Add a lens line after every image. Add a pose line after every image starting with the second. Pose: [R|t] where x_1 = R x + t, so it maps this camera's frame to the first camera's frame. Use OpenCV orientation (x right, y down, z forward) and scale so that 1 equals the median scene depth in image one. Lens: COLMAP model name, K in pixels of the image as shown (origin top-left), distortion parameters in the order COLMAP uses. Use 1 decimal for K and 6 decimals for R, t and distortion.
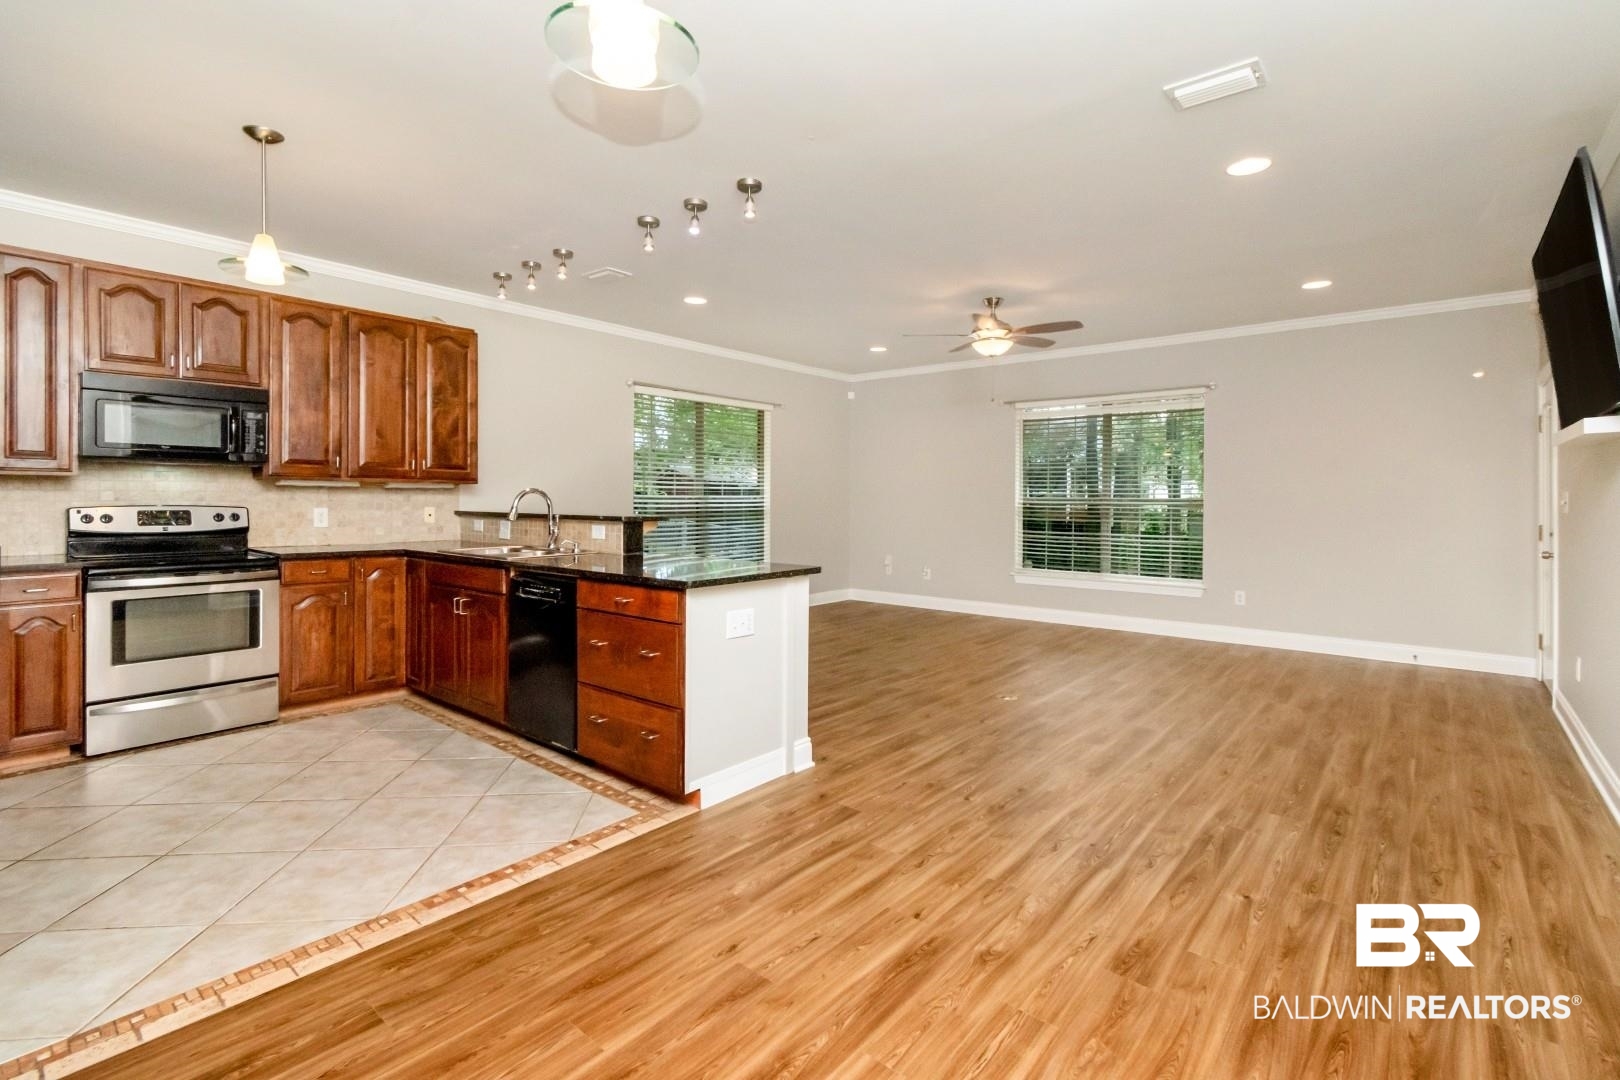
lens RADIAL K [[729.4, 0, 831.4], [0, 729.4, 503.2], [0, 0, 1]] dist [0.000315, -0.000186]
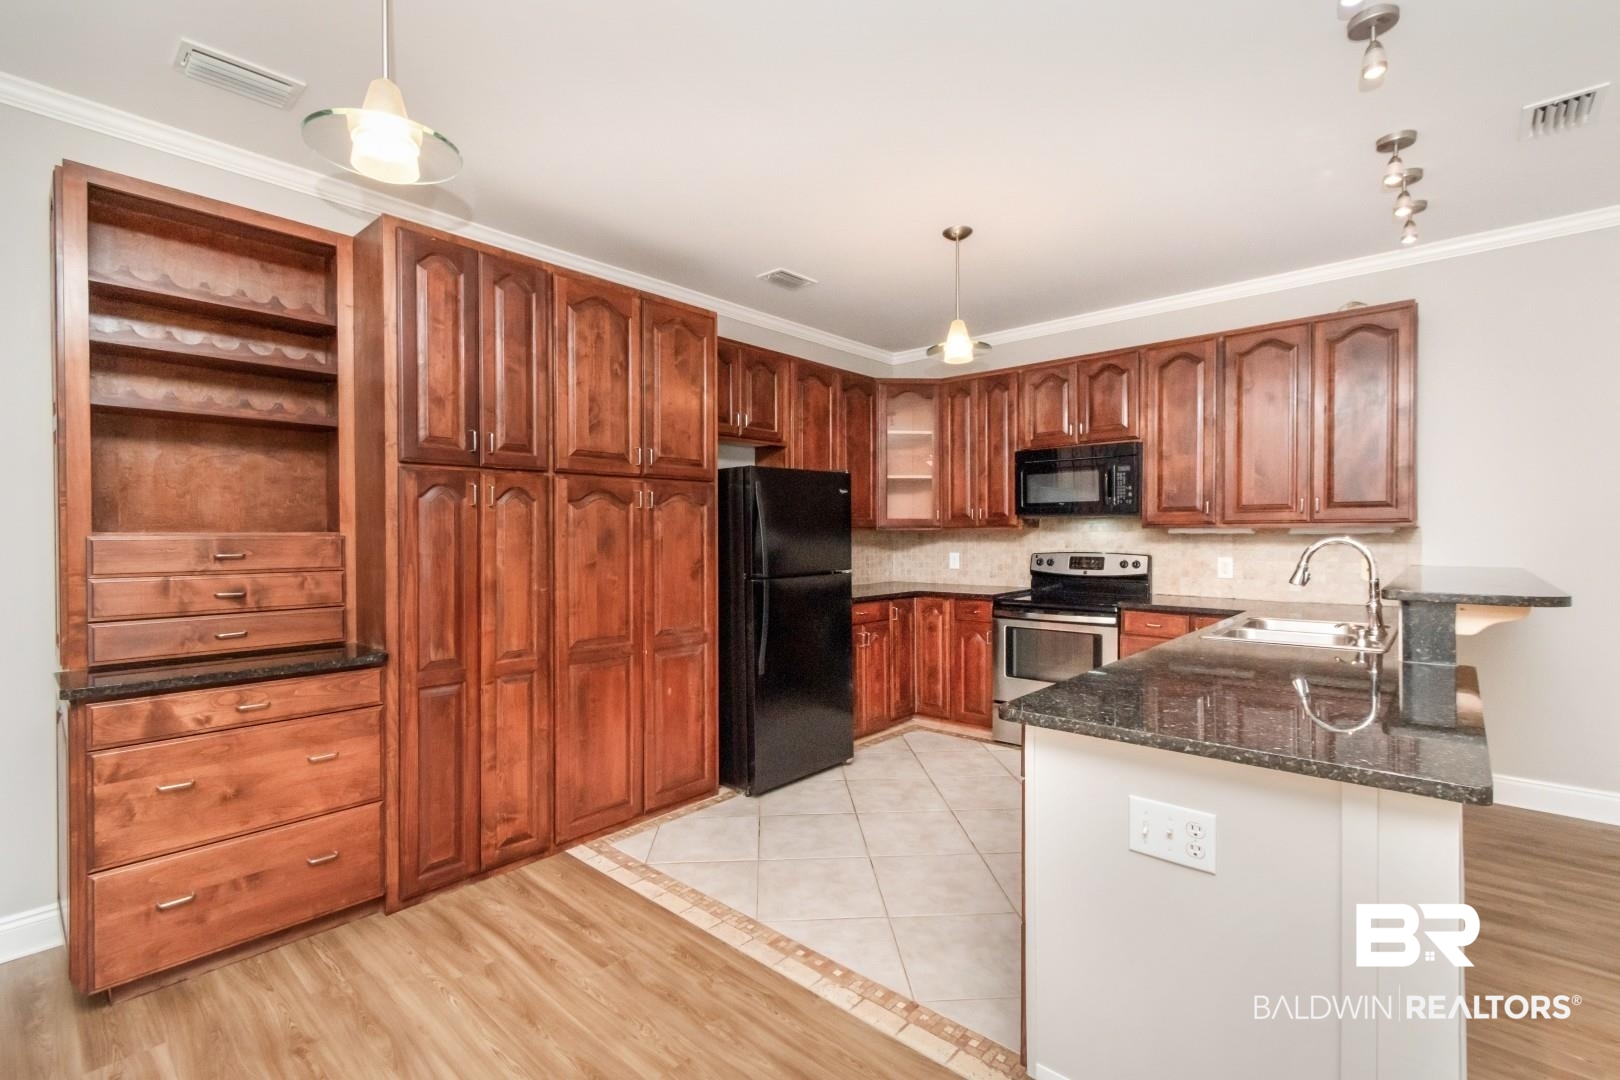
lens RADIAL K [[723.7, 0, 810.0], [0, 723.7, 540.0], [0, 0, 1]] dist [0.001330, 0.000110]
pose [[-0.052370, 0.002364, -0.998625, 0.375910], [-0.001442, 0.999996, 0.002443, -0.026573], [0.998627, 0.001568, -0.052367, 0.843267]]
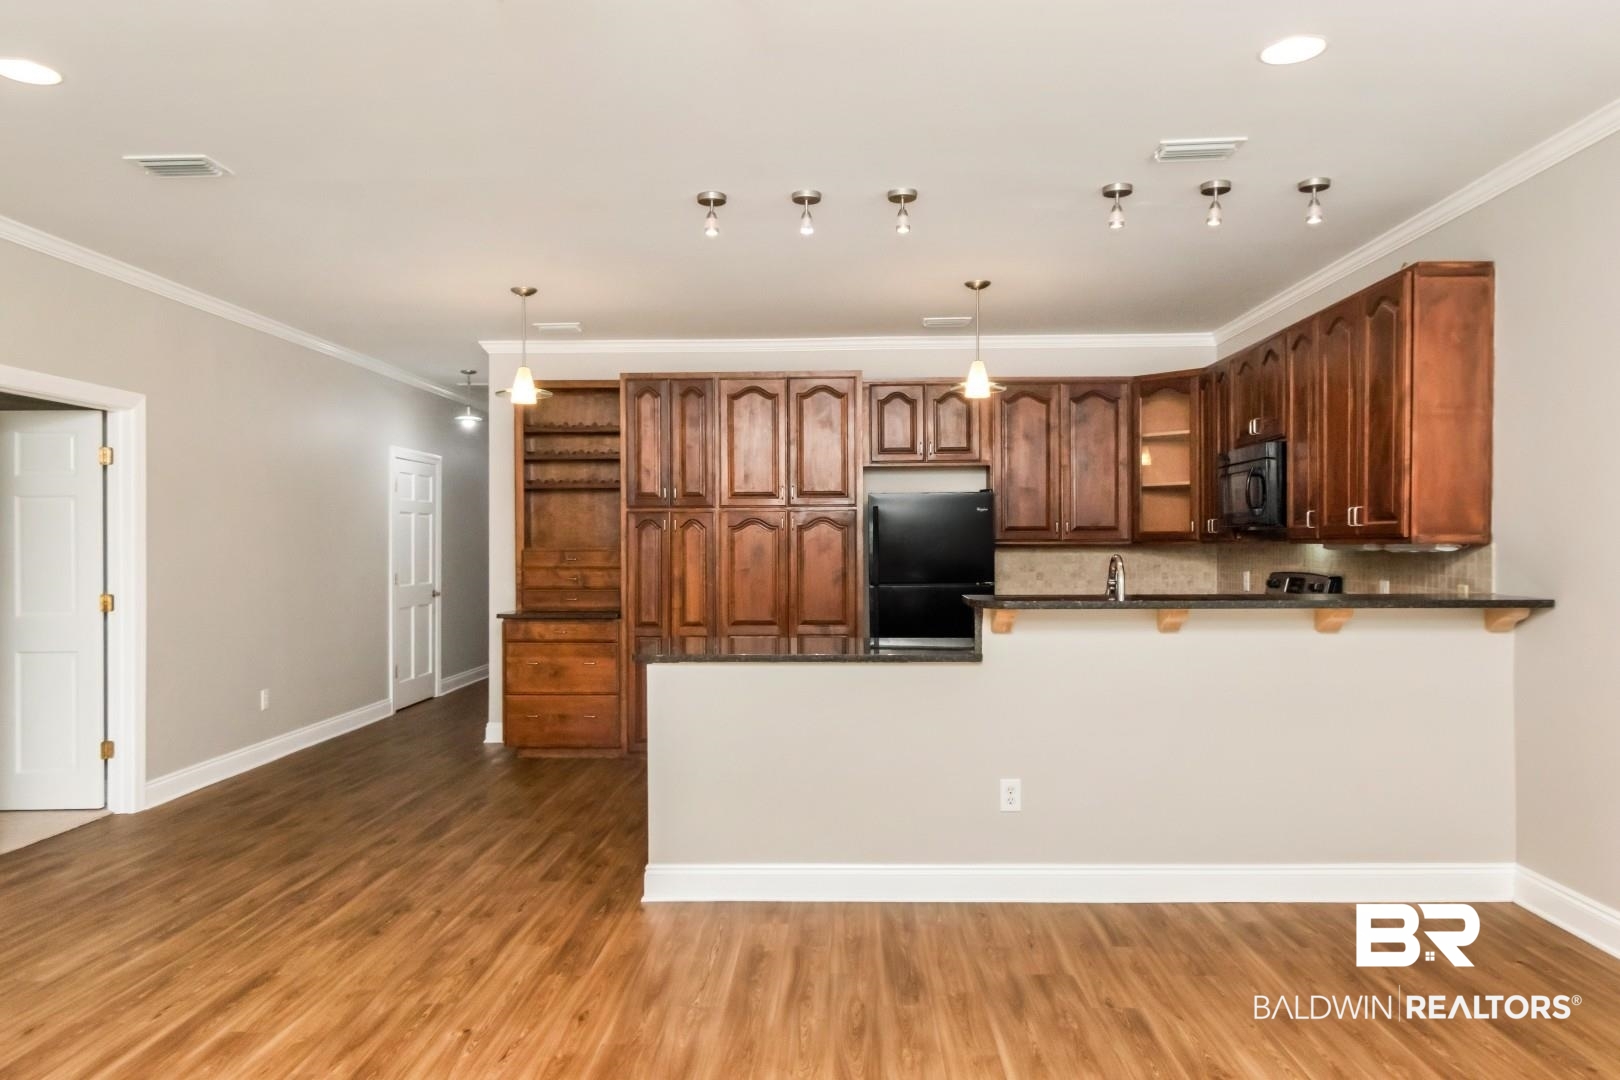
lens RADIAL K [[1133.5, 0, 810.0], [0, 1133.5, 540.0], [0, 0, 1]] dist [0.001846, -0.001395]
pose [[-0.799653, -0.005220, -0.600440, 0.683426], [-0.003789, 0.999986, -0.003647, -0.041867], [0.600450, -0.000642, -0.799662, 2.478614]]
